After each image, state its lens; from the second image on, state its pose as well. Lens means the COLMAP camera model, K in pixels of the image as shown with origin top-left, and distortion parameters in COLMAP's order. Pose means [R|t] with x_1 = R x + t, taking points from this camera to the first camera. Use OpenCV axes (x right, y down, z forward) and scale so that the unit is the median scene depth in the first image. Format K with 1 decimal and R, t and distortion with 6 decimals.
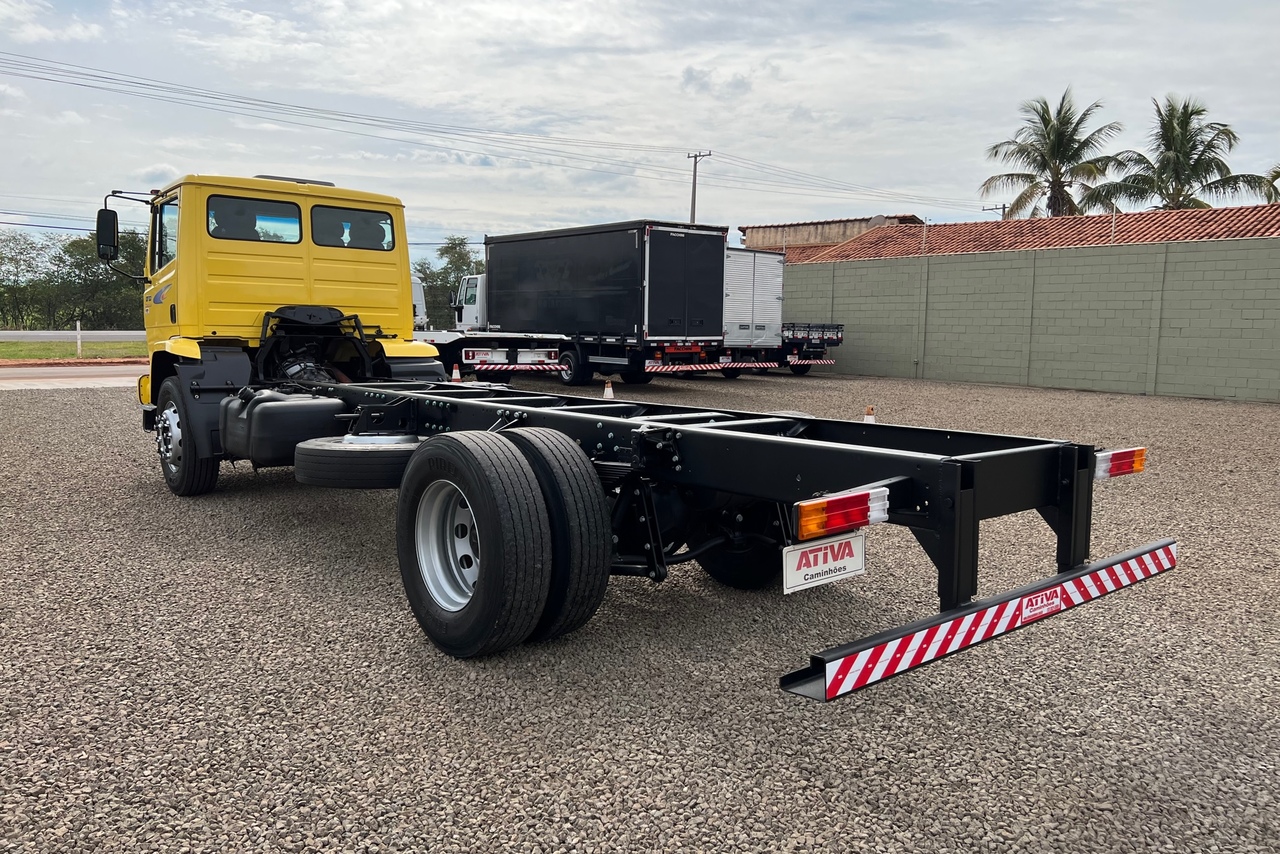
lens RADIAL K [[946.1, 0, 646.3], [0, 946.1, 421.9], [0, 0, 1]] dist [0.073176, -0.131787]
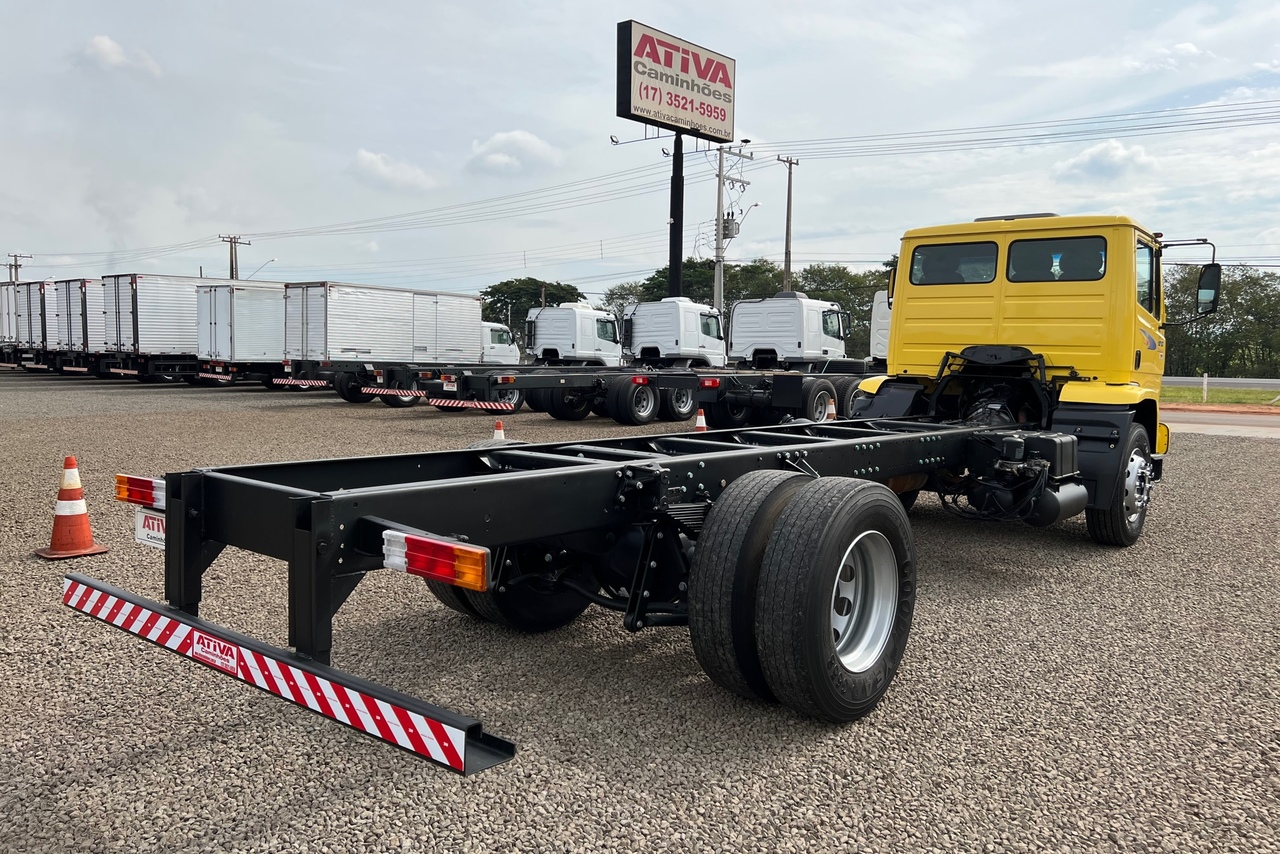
lens RADIAL K [[944.1, 0, 641.8], [0, 944.1, 431.5], [0, 0, 1]] dist [0.057498, -0.072901]
pose [[0.185107, 0.069015, -0.980292, 0.520601], [-0.112368, 0.992475, 0.048654, -0.040358], [0.976273, 0.101147, 0.191469, 0.460223]]
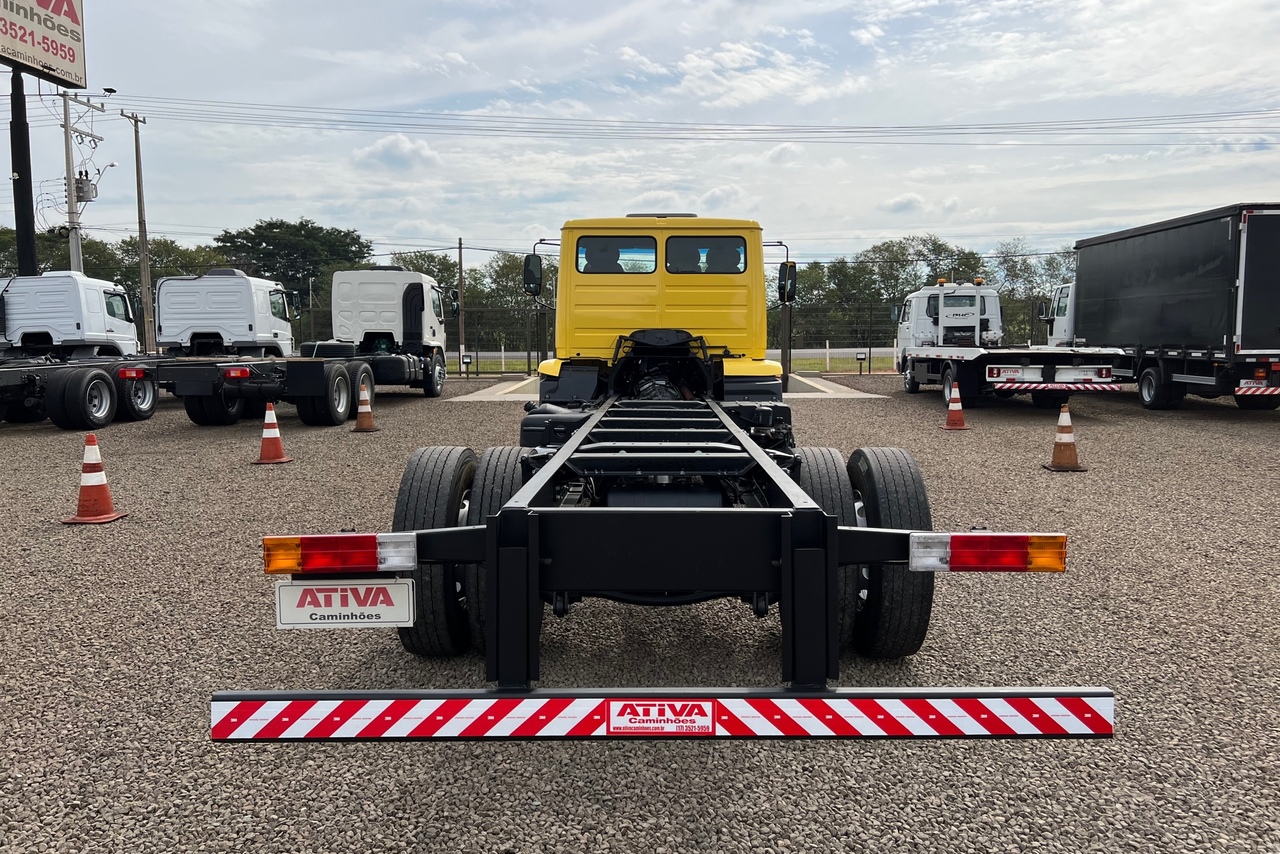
lens RADIAL K [[944.1, 0, 641.8], [0, 944.1, 431.5], [0, 0, 1]] dist [0.057498, -0.072901]
pose [[0.756264, 0.046635, -0.652602, 0.337070], [-0.050422, 0.998644, 0.012933, -0.016356], [0.652321, 0.023125, 0.757590, 0.160695]]
